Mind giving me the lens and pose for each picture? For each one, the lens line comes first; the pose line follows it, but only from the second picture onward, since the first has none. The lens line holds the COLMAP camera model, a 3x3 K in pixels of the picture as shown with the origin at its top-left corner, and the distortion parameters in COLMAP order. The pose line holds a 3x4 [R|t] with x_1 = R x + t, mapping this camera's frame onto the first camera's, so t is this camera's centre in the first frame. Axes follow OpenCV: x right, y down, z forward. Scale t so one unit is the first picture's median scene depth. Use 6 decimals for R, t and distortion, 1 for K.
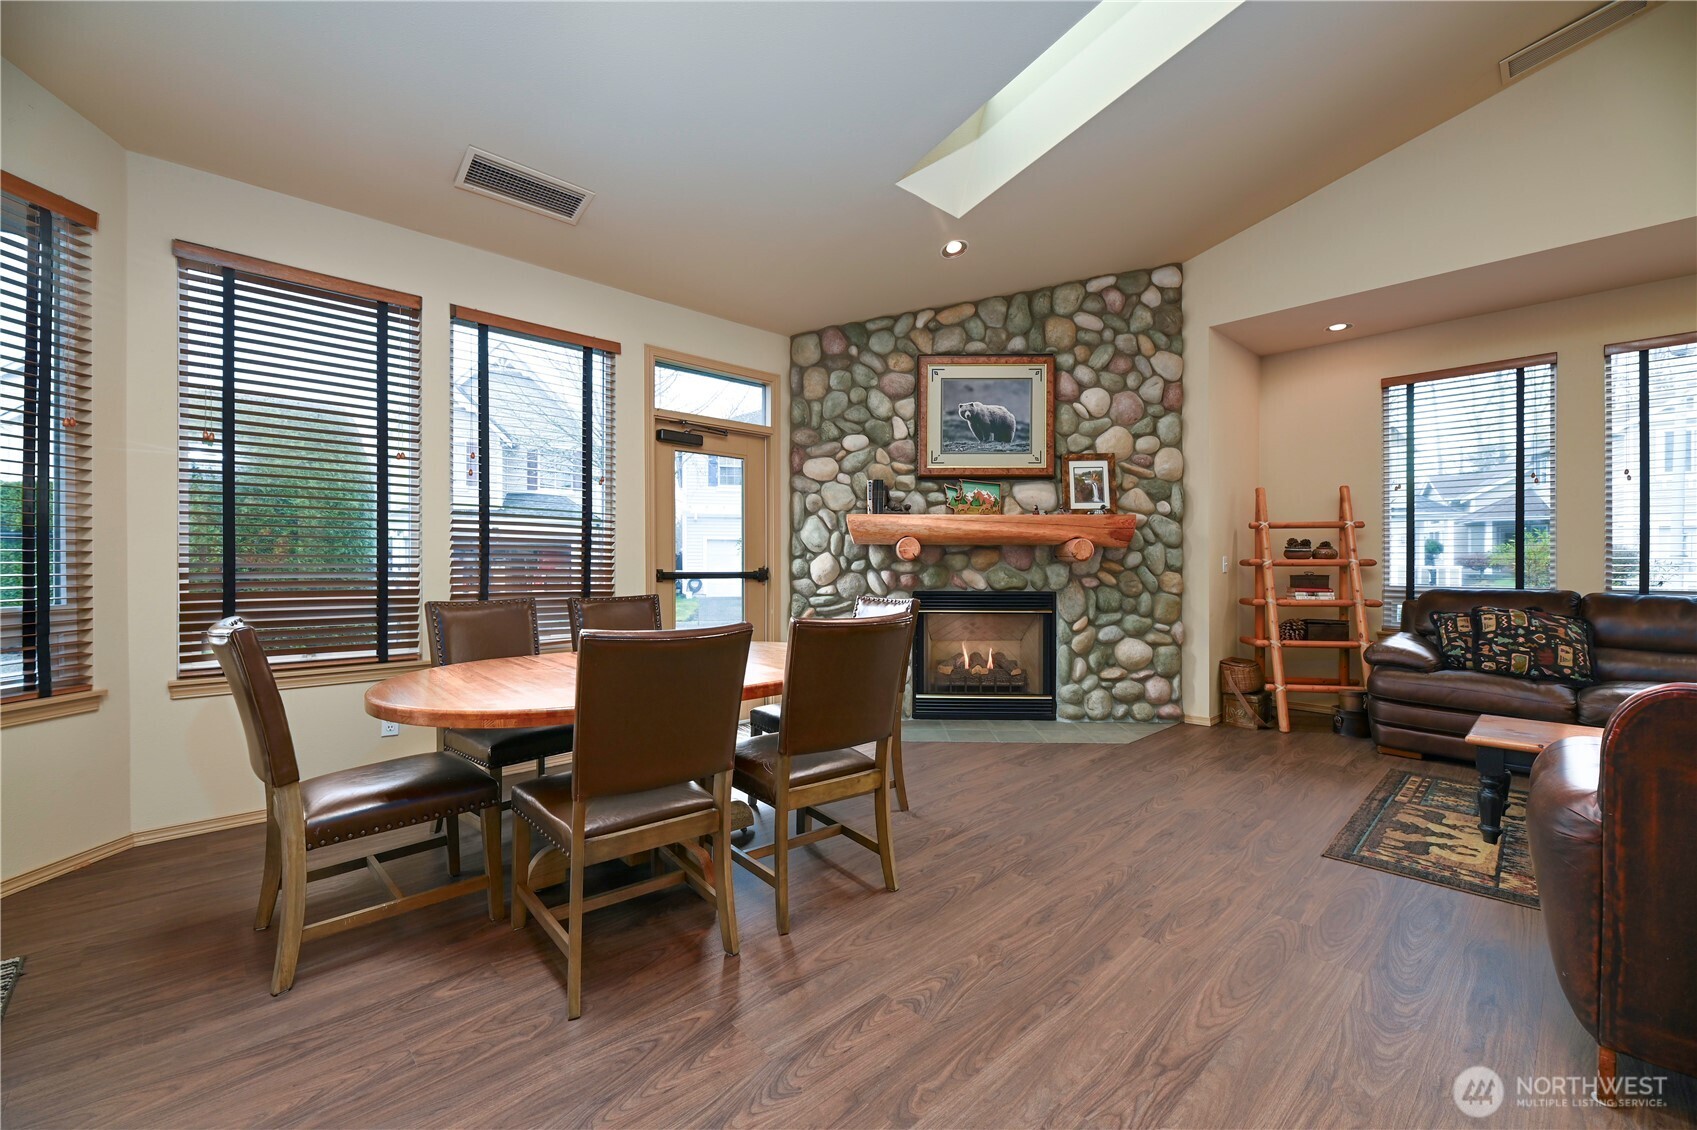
lens RADIAL K [[686.7, 0, 855.0], [0, 686.7, 564.9], [0, 0, 1]] dist [0.004486, -0.000318]
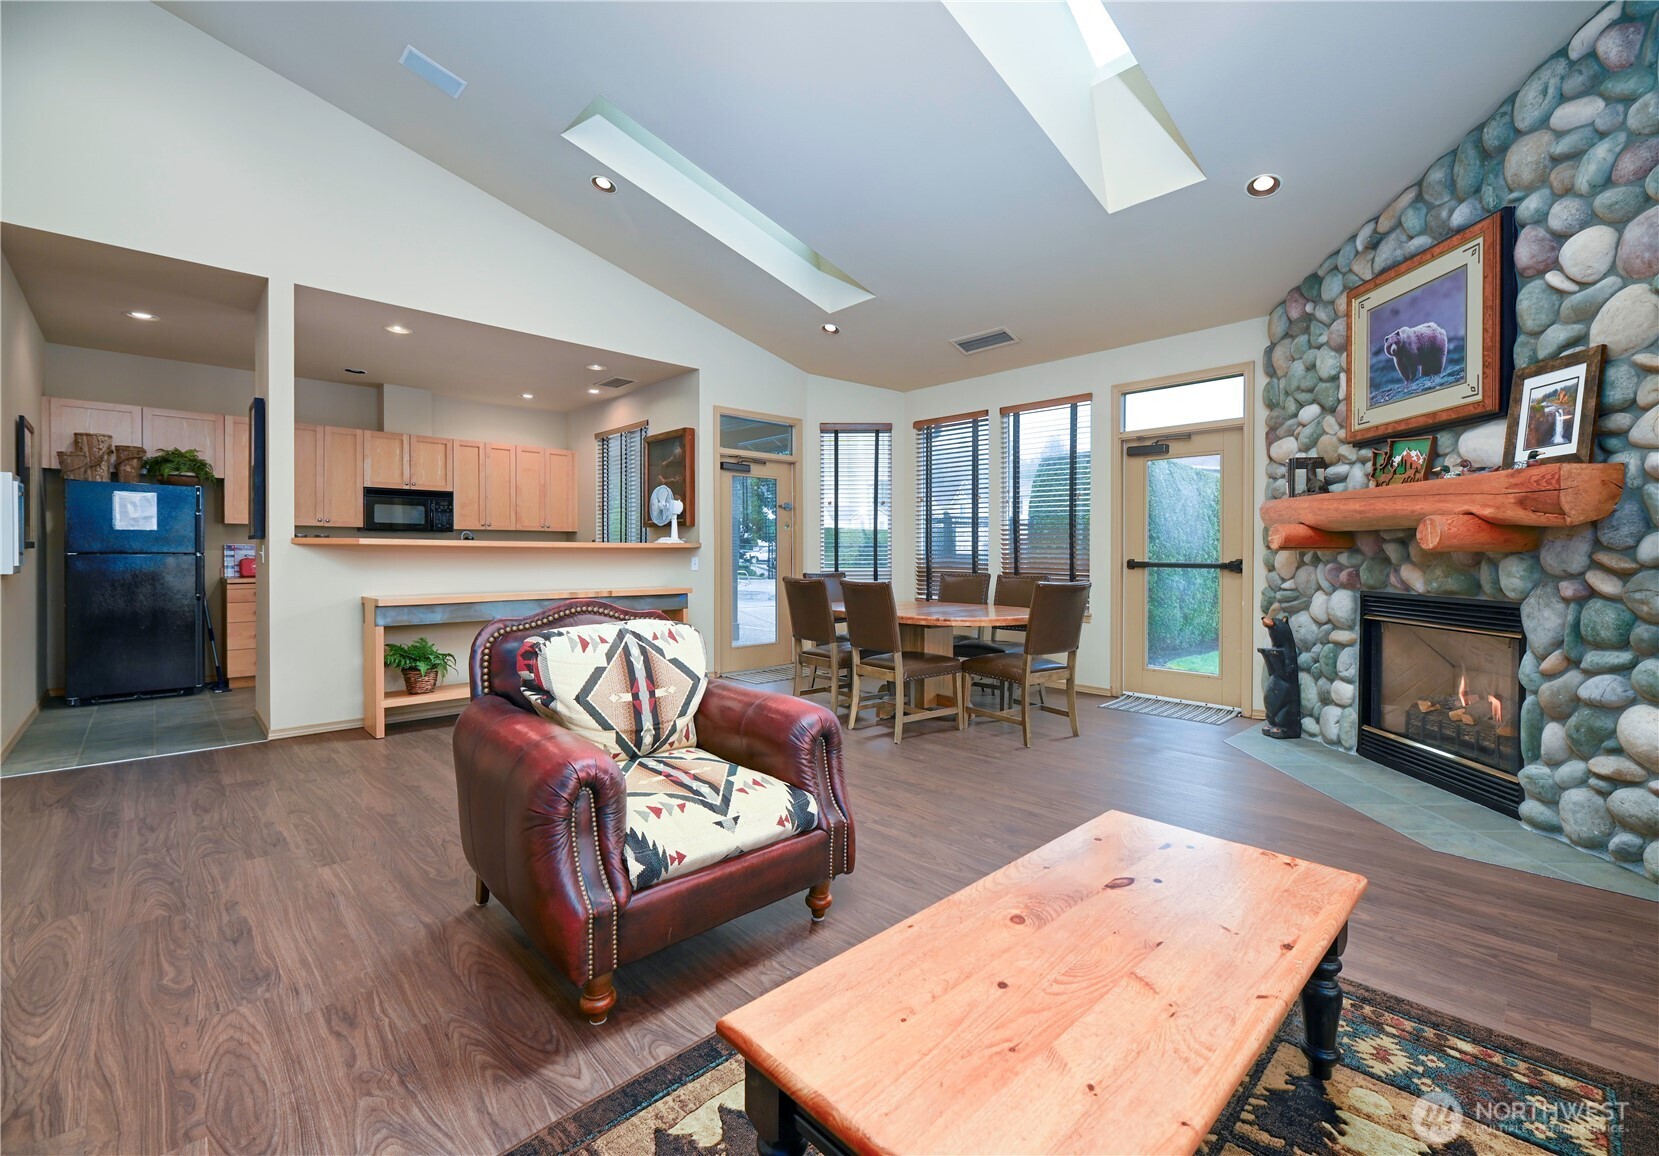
lens RADIAL K [[719.0, 0, 854.9], [0, 719.0, 559.0], [0, 0, 1]] dist [-0.006745, -0.001357]
pose [[0.022689, 0.007082, -0.999717, 0.898785], [-0.006413, 0.999955, 0.006938, 0.000798], [0.999722, 0.006253, 0.022734, 0.415814]]
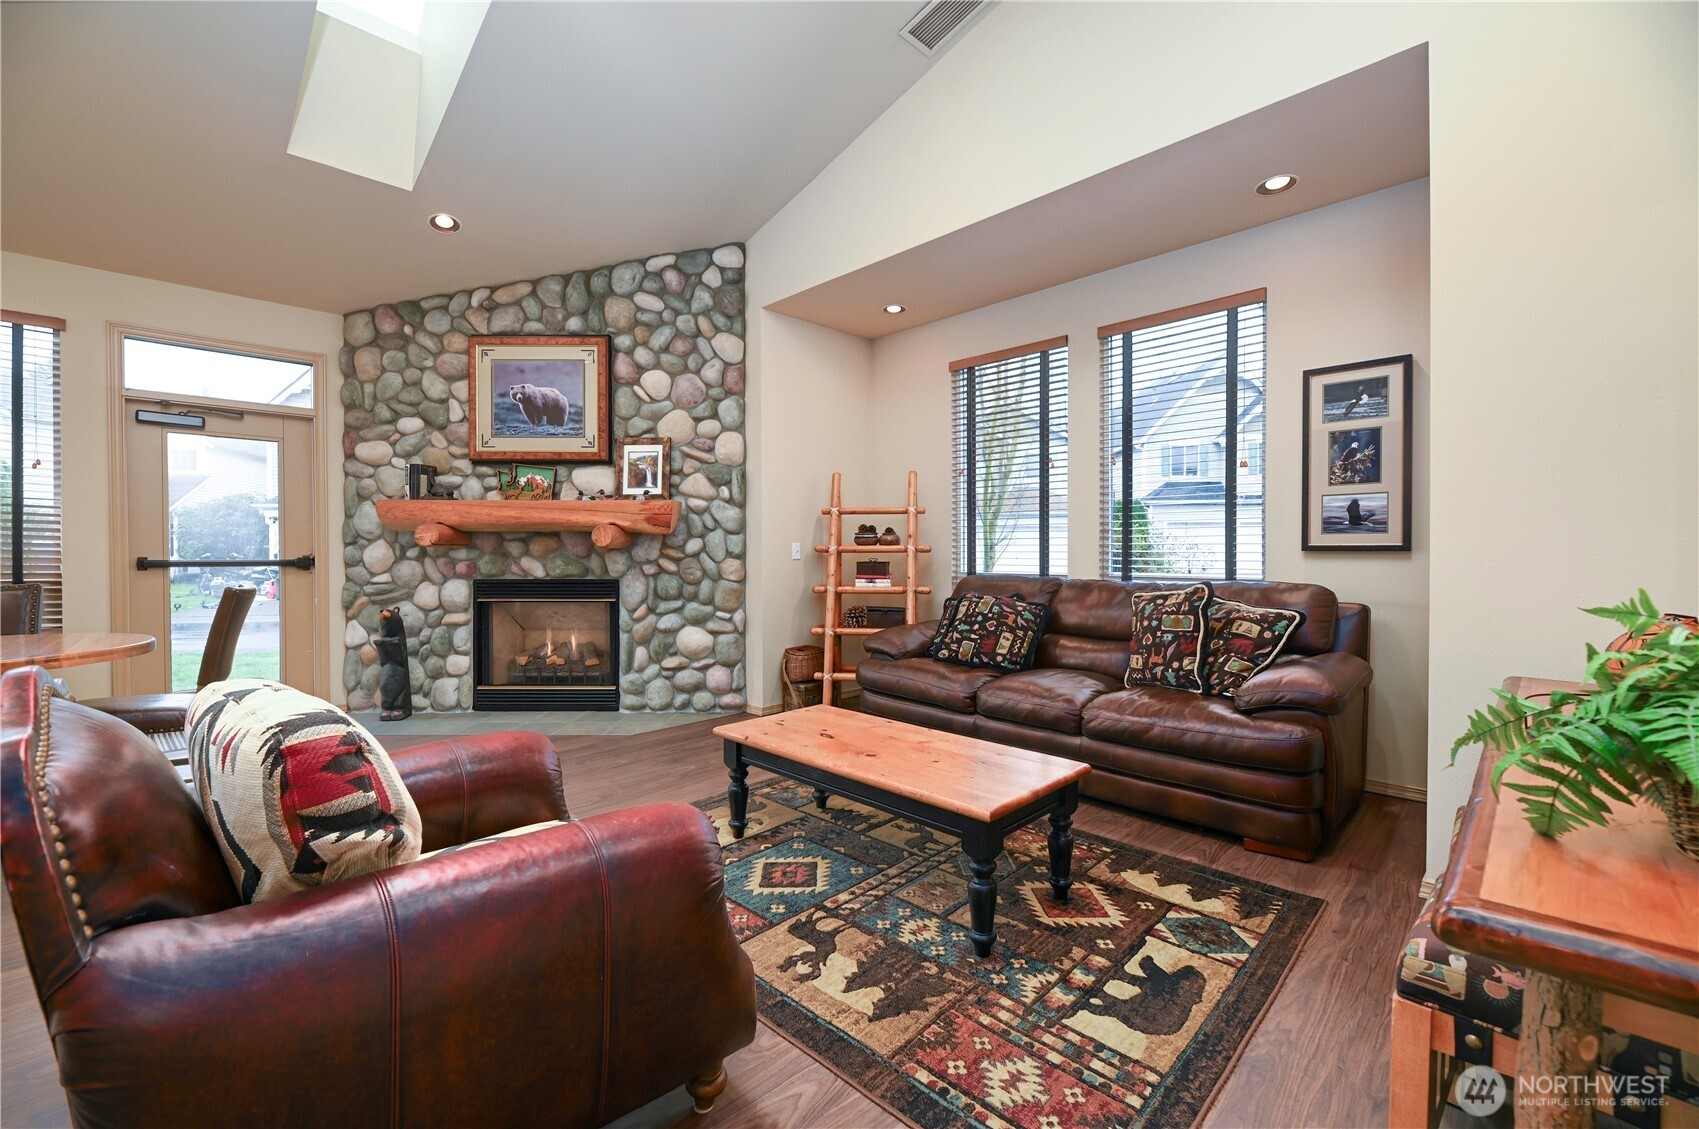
lens RADIAL K [[686.9, 0, 844.7], [0, 686.9, 556.2], [0, 0, 1]] dist [0.011386, -0.000340]
pose [[0.999864, -0.001587, 0.016385, 0.603357], [0.001489, 0.999981, 0.005968, 0.001186], [-0.016395, -0.005943, 0.999848, 0.017837]]
